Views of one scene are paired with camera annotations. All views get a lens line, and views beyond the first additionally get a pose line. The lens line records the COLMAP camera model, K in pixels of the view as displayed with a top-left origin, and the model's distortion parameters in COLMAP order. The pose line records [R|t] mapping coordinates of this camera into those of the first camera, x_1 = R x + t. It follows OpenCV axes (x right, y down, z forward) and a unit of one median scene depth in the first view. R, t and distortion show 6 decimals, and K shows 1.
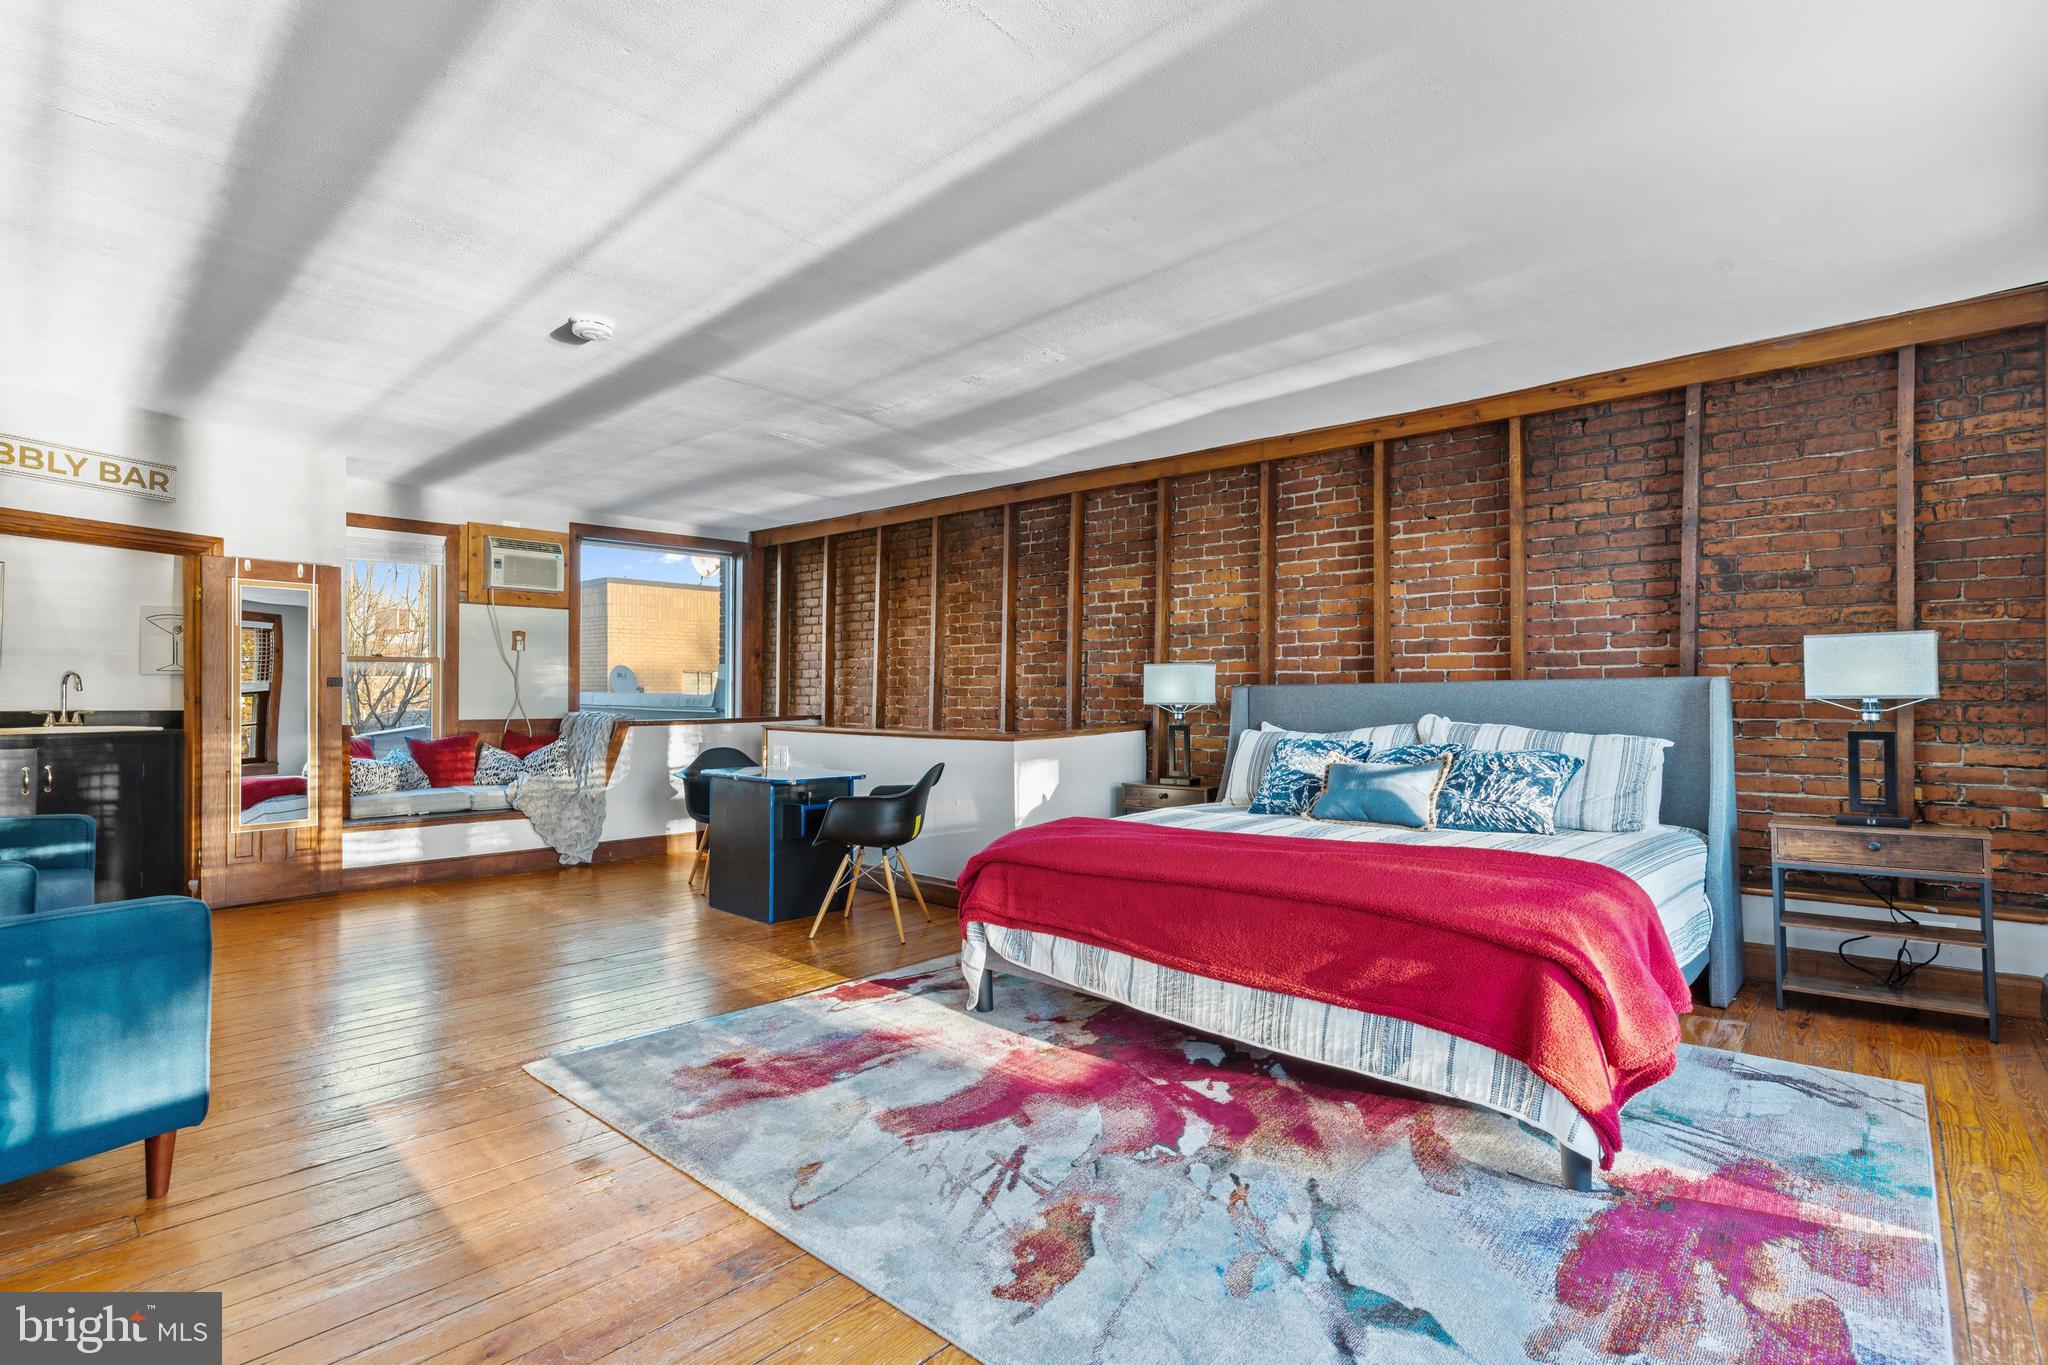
lens RADIAL K [[980.1, 0, 1025.1], [0, 980.1, 687.7], [0, 0, 1]] dist [0.011082, 0.000204]
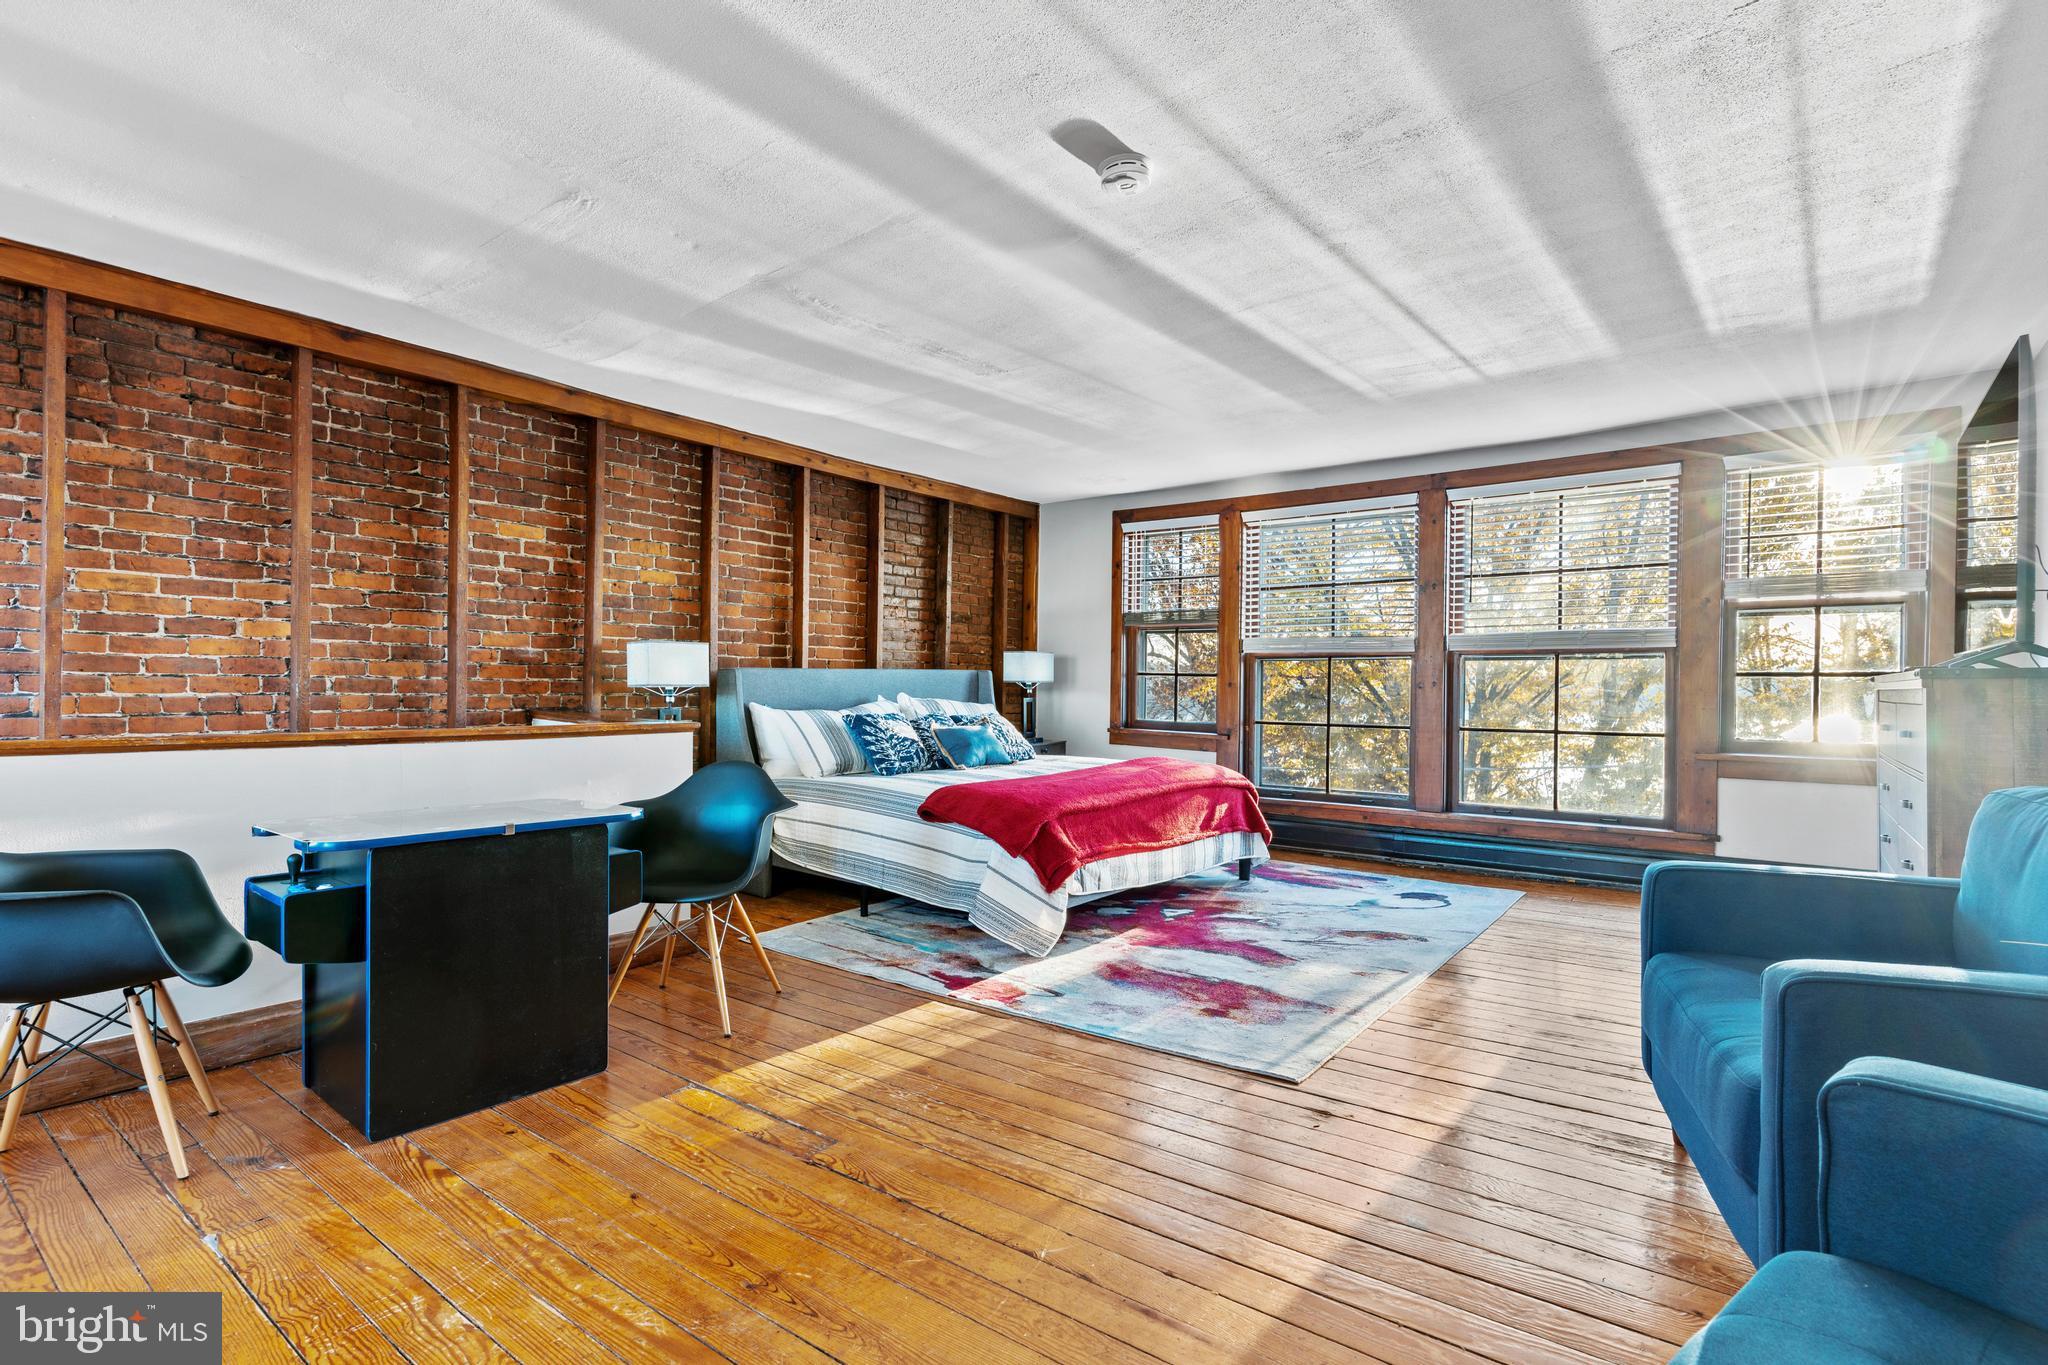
lens RADIAL K [[980.1, 0, 1025.1], [0, 980.1, 687.7], [0, 0, 1]] dist [0.011082, 0.000204]
pose [[-0.071722, 0.004055, 0.997416, -0.813753], [-0.006591, 0.999968, -0.004539, 0.021163], [-0.997403, -0.006900, -0.071693, 0.773328]]
